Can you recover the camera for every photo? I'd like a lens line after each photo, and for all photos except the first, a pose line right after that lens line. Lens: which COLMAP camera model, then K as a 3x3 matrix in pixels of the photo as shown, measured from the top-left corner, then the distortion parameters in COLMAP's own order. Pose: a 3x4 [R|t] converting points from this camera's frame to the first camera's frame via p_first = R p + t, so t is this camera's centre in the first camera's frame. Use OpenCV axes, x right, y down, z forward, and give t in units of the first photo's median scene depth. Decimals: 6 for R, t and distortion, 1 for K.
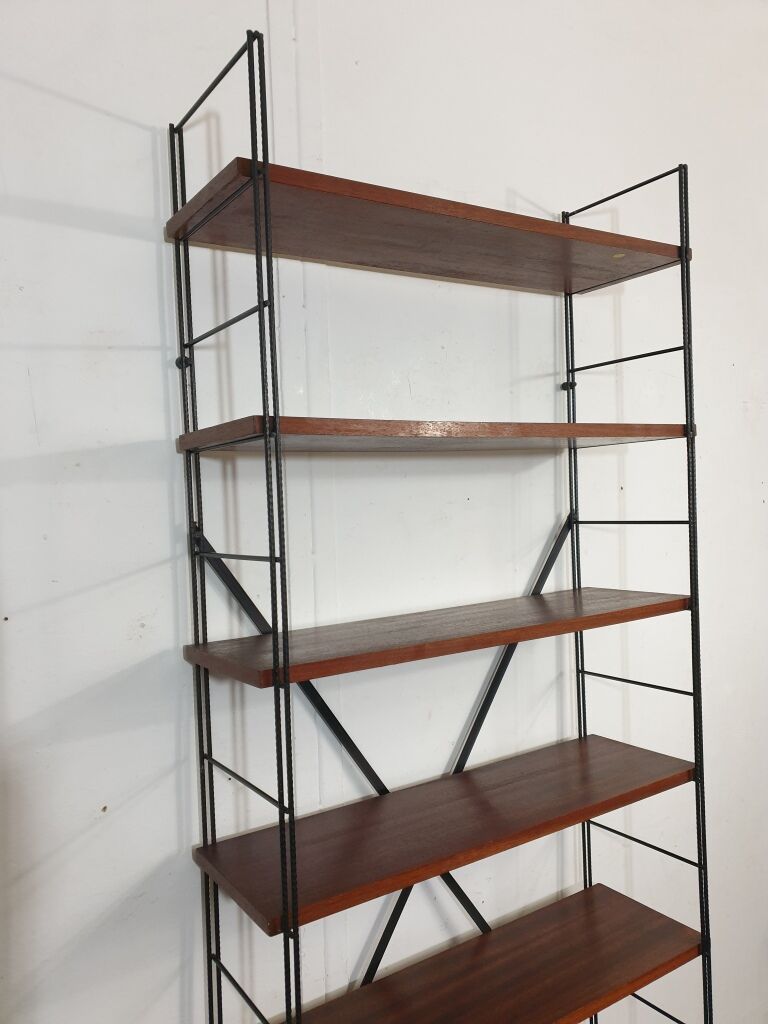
lens RADIAL K [[799.5, 0, 379.1], [0, 799.5, 532.7], [0, 0, 1]] dist [0.032487, -0.003593]
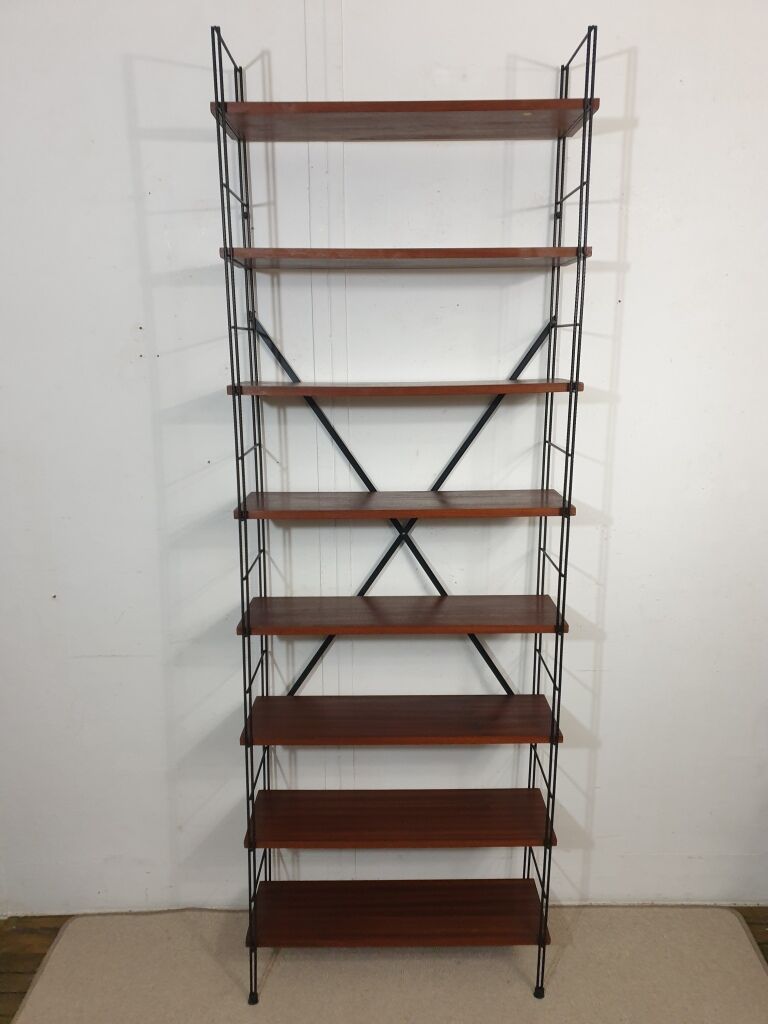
lens RADIAL K [[787.1, 0, 385.5], [0, 787.1, 560.5], [0, 0, 1]] dist [0.009856, 0.000067]
pose [[0.844421, 0.173711, -0.506732, 0.862037], [-0.053642, 0.968627, 0.242661, 0.070808], [0.532987, -0.177726, 0.827247, -0.337410]]
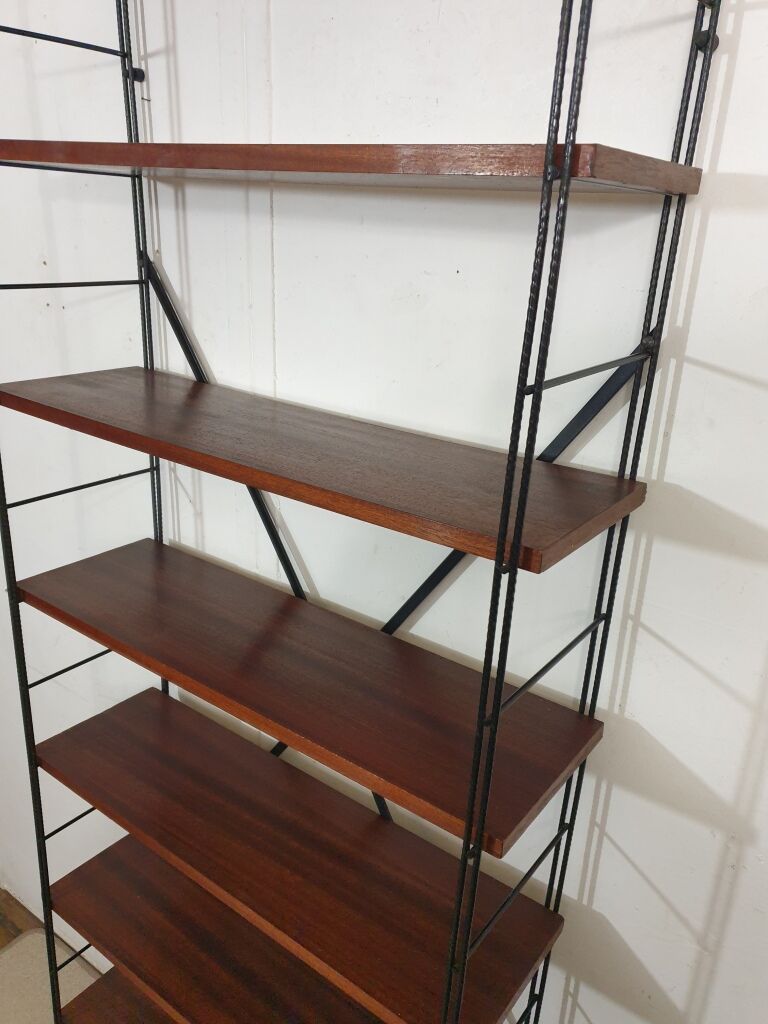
lens RADIAL K [[799.5, 0, 379.1], [0, 799.5, 532.7], [0, 0, 1]] dist [0.032487, -0.003593]
pose [[0.353965, 0.403158, -0.843903, 0.774389], [-0.113140, 0.914152, 0.389262, -0.101380], [0.928390, -0.042306, 0.369191, 0.750720]]
